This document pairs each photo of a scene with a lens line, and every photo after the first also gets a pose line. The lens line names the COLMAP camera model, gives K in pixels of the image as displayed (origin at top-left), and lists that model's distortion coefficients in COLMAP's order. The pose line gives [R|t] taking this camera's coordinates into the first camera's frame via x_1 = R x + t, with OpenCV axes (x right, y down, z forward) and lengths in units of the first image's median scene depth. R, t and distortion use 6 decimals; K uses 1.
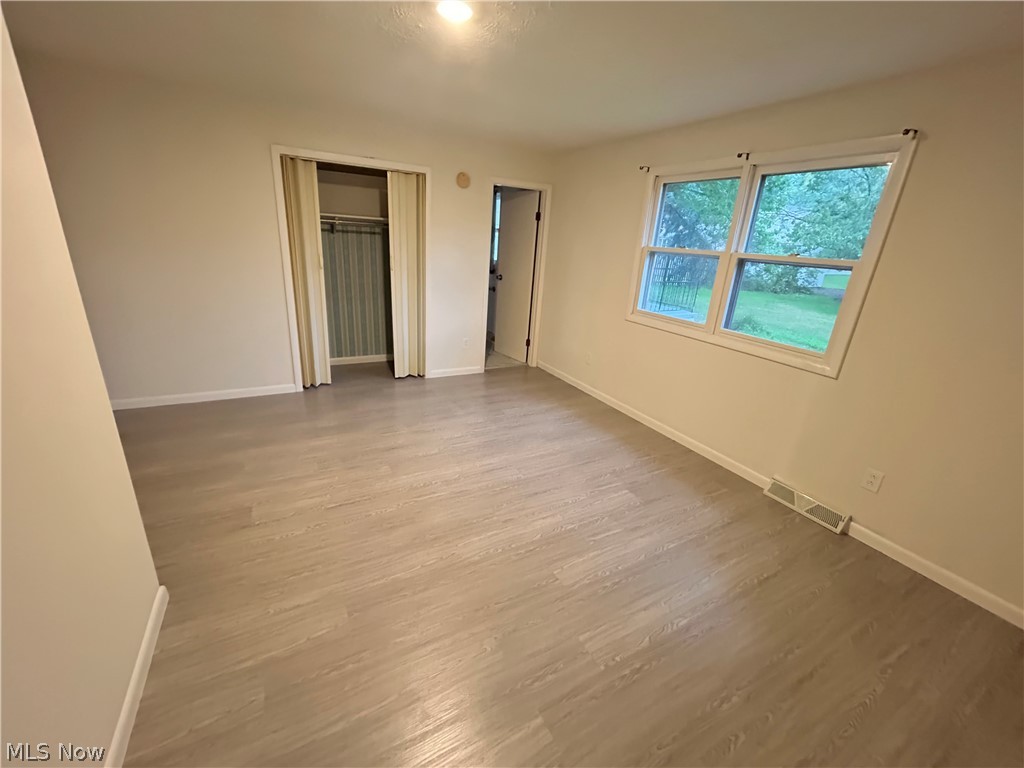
lens RADIAL K [[416.4, 0, 507.1], [0, 416.4, 381.1], [0, 0, 1]] dist [-0.003770, 0.001014]
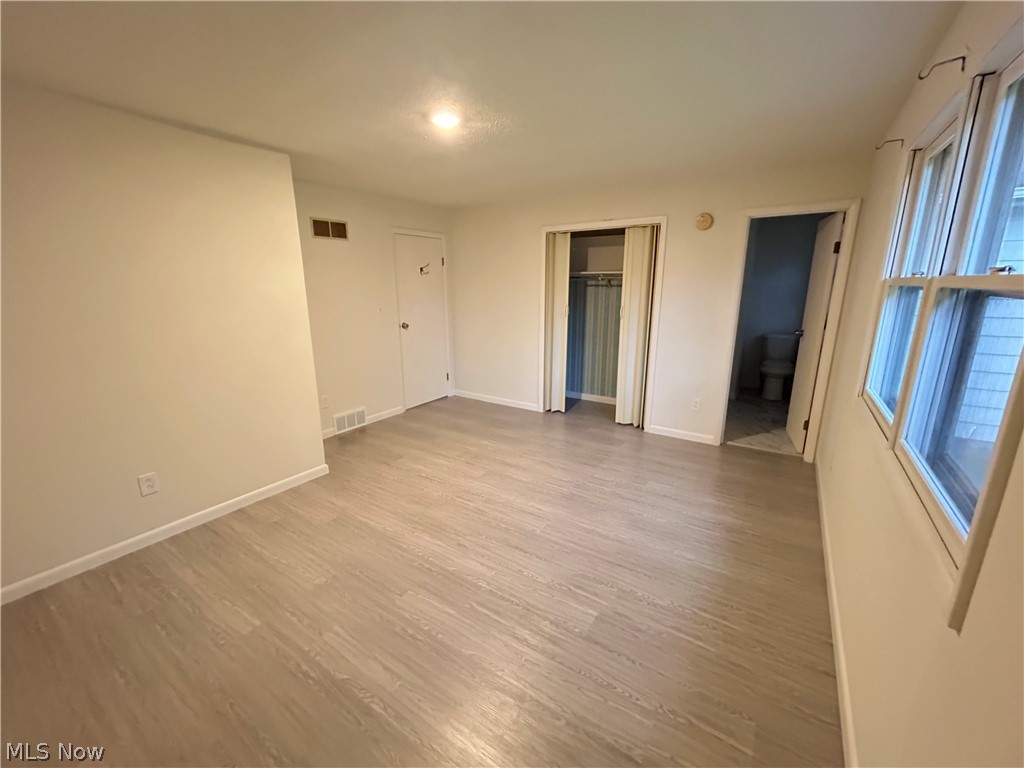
lens RADIAL K [[416.4, 0, 520.4], [0, 416.4, 383.5], [0, 0, 1]] dist [-0.003770, 0.001014]
pose [[0.463002, 0.144055, -0.874573, 0.589523], [-0.256214, 0.966334, 0.023529, -0.075532], [0.848518, 0.213184, 0.484323, 0.340960]]
